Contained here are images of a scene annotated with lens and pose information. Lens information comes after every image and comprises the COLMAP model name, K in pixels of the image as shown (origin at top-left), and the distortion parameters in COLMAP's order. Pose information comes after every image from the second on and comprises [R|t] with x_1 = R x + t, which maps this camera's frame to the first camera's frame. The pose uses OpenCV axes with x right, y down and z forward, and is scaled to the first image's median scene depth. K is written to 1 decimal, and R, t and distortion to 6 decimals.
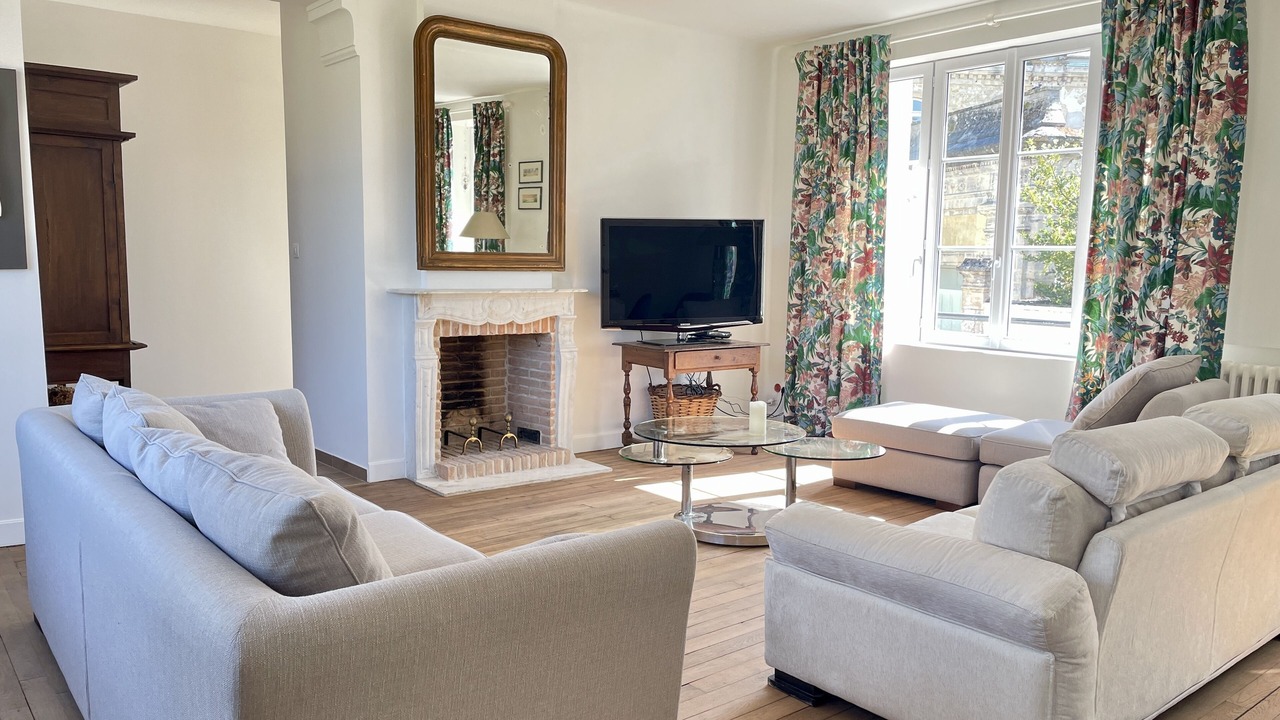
lens RADIAL K [[966.2, 0, 657.9], [0, 966.2, 364.3], [0, 0, 1]] dist [0.102431, -0.139456]
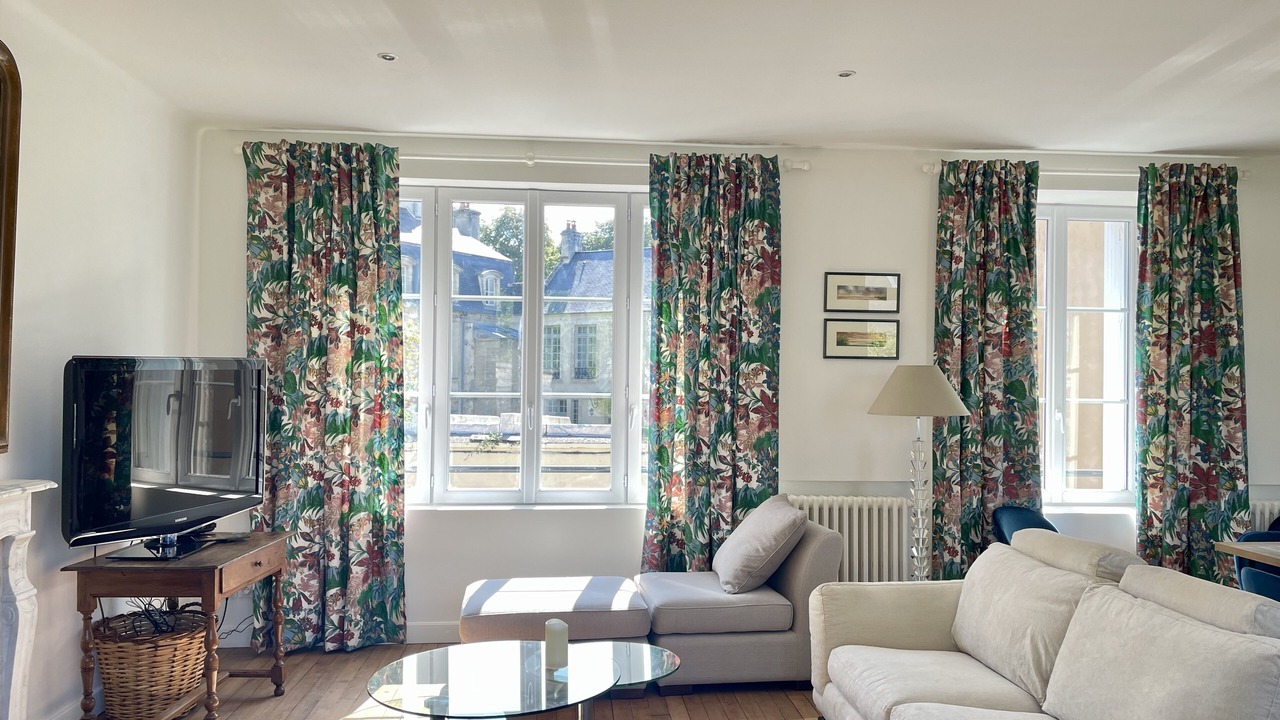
lens RADIAL K [[966.2, 0, 657.9], [0, 966.2, 364.3], [0, 0, 1]] dist [0.102431, -0.139456]
pose [[0.568263, 0.003785, 0.822838, -0.348499], [0.093893, 0.993160, -0.069412, -0.072558], [-0.817472, 0.116702, 0.564021, 0.373475]]
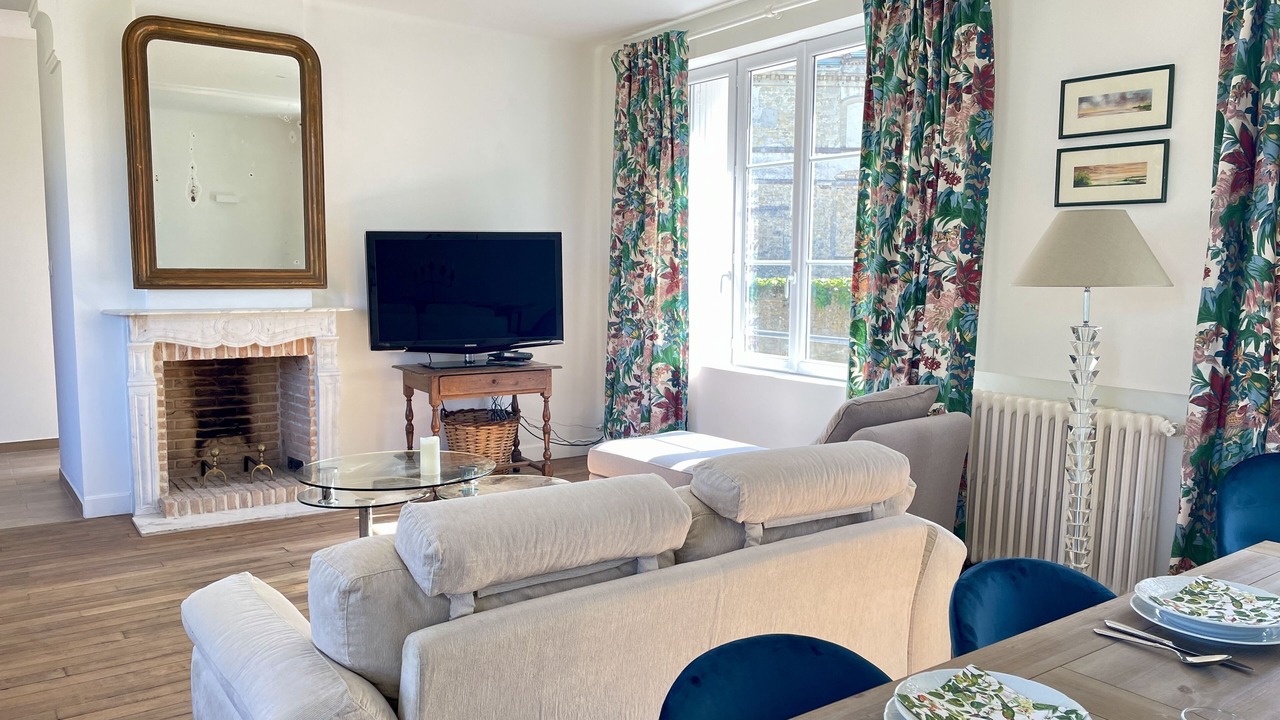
lens RADIAL K [[966.2, 0, 657.9], [0, 966.2, 364.3], [0, 0, 1]] dist [0.102431, -0.139456]
pose [[0.997965, 0.000029, -0.063771, 0.280499], [-0.000654, 0.999952, -0.009787, -0.015055], [0.063767, 0.009809, 0.997917, 0.090794]]
